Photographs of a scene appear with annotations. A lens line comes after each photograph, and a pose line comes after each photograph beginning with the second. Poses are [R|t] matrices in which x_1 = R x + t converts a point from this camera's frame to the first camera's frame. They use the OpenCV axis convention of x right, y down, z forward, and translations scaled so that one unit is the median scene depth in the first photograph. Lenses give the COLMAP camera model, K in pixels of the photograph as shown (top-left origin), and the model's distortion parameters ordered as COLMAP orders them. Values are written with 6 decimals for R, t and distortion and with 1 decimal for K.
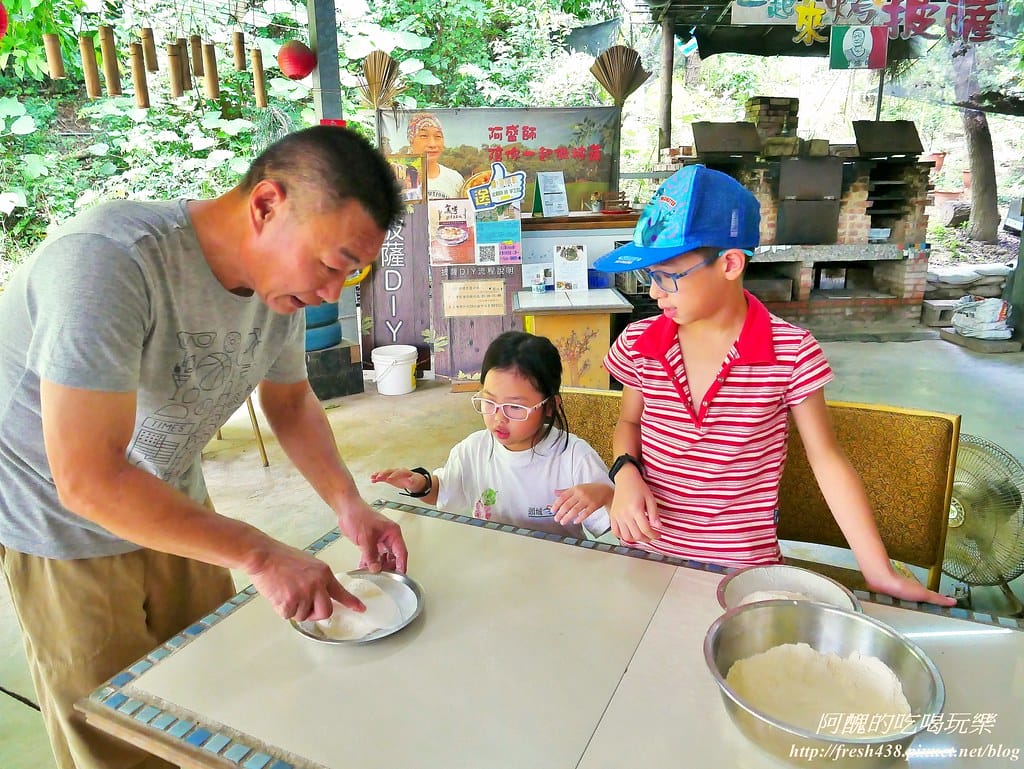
lens RADIAL K [[734.6, 0, 512.8], [0, 734.6, 384.4], [0, 0, 1]] dist [-0.046634, 0.014619]
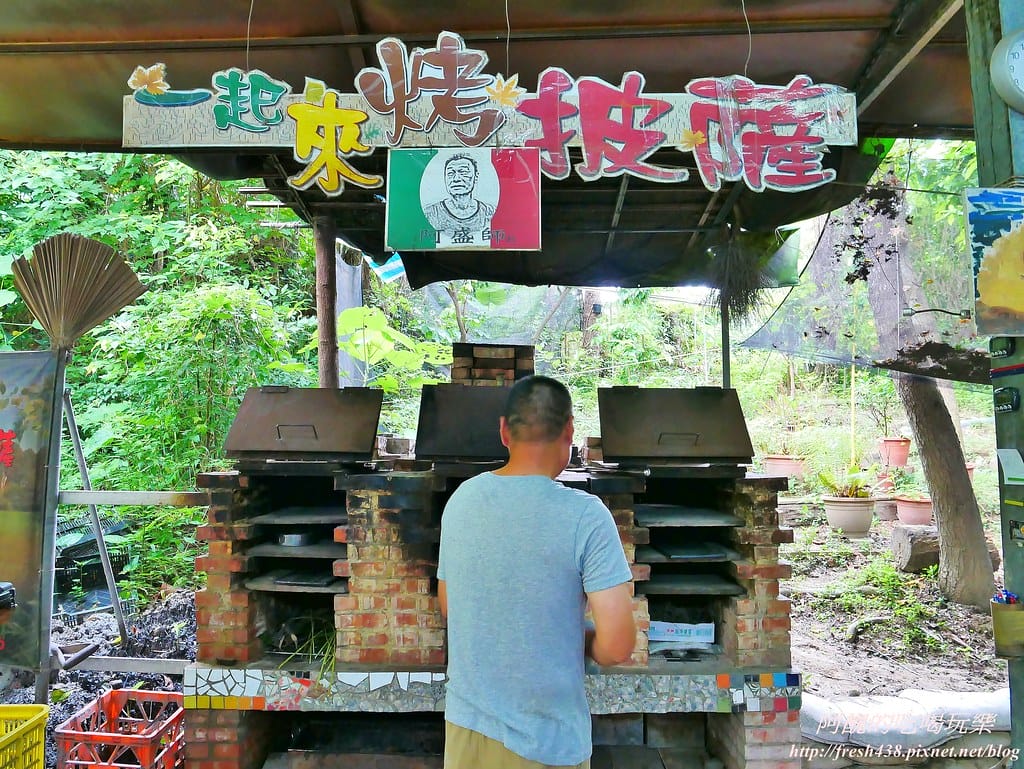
lens RADIAL K [[734.6, 0, 510.7], [0, 734.6, 387.3], [0, 0, 1]] dist [-0.046634, 0.014619]
pose [[0.998701, 0.018584, -0.047440, 0.435272], [-0.033835, 0.938062, -0.344810, -0.201515], [0.038093, 0.345967, 0.937473, 0.559821]]
